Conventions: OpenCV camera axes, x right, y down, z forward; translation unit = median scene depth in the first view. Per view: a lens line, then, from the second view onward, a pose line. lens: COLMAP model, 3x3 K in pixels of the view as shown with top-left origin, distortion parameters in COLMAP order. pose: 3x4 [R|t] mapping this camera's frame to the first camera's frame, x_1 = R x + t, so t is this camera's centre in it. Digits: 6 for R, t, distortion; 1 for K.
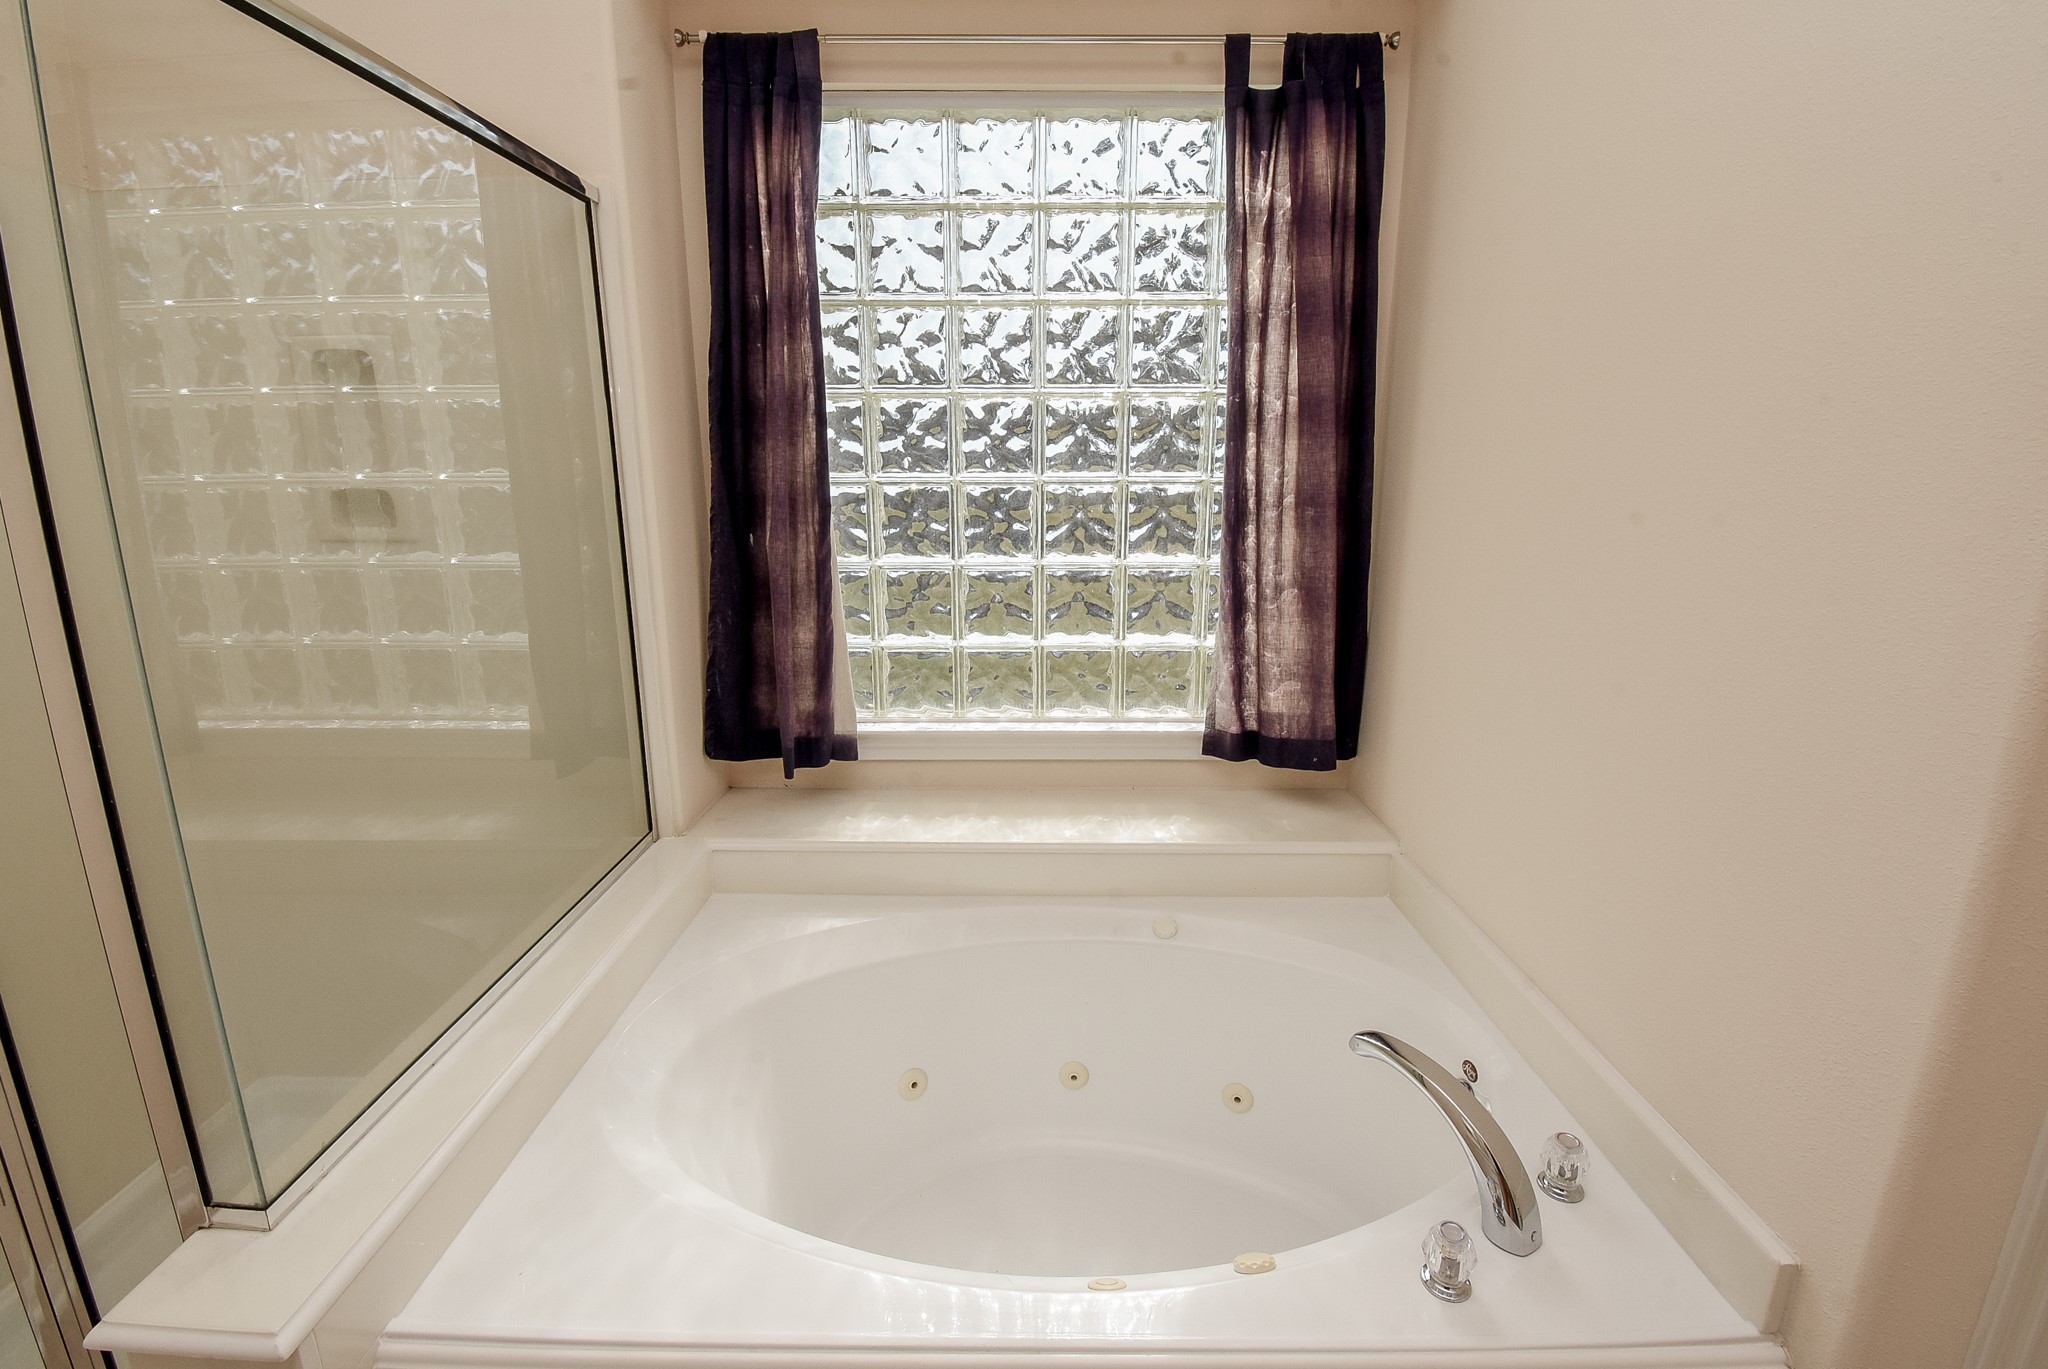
lens RADIAL K [[932.3, 0, 1024.0], [0, 932.3, 684.5], [0, 0, 1]] dist [0.024676, -0.030797]
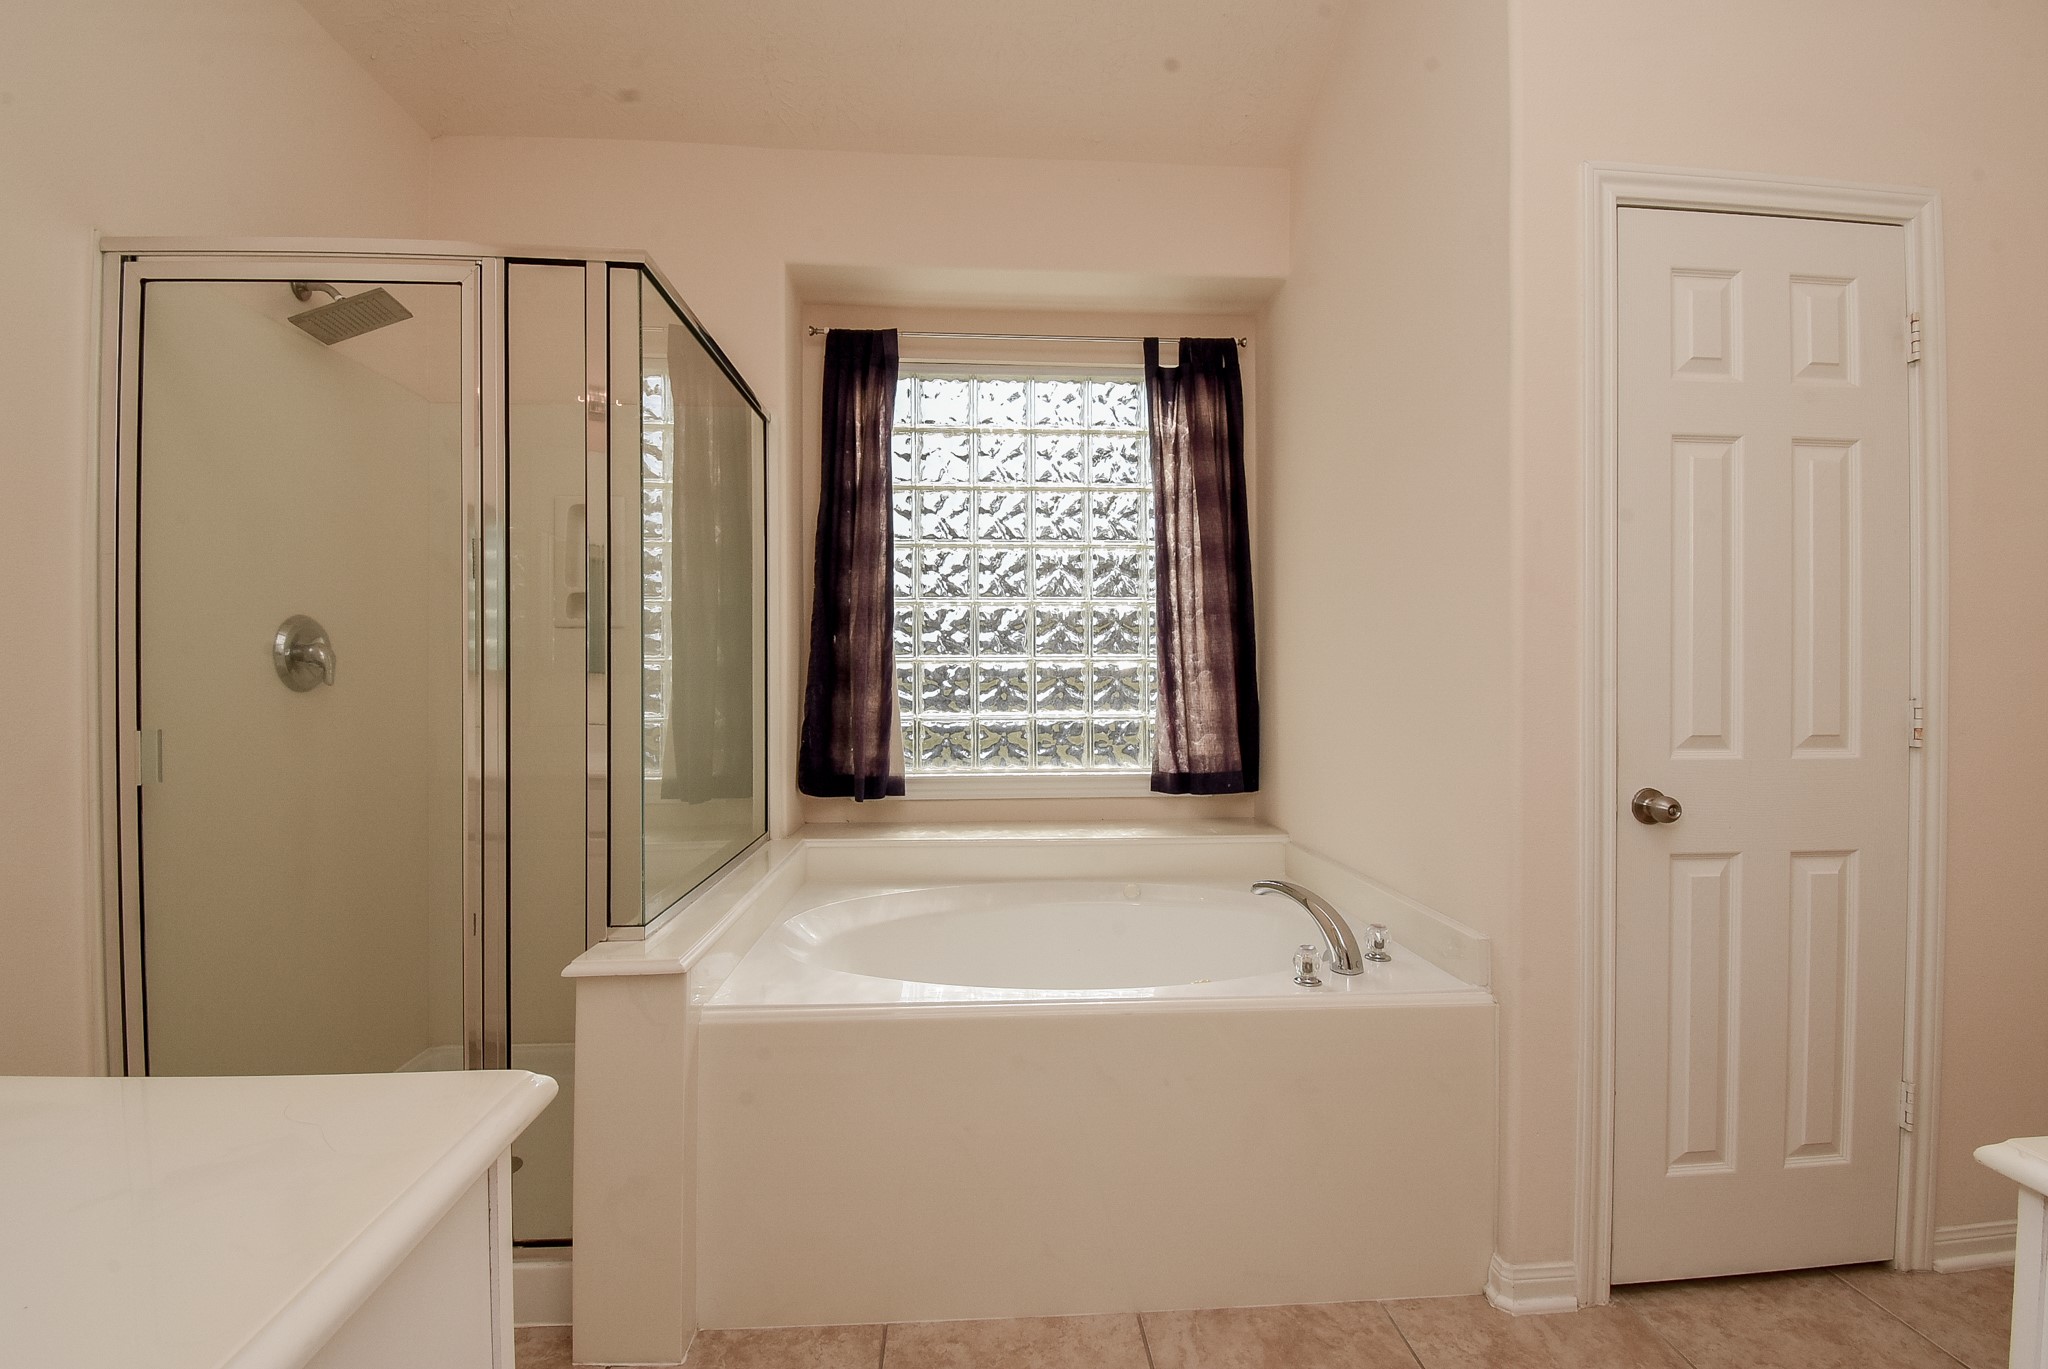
lens RADIAL K [[932.3, 0, 1024.0], [0, 932.3, 684.5], [0, 0, 1]] dist [0.024676, -0.030797]
pose [[0.997262, -0.004021, 0.073844, -0.110563], [0.020483, 0.974475, -0.223558, 0.247708], [-0.071060, 0.224459, 0.971889, -0.416764]]
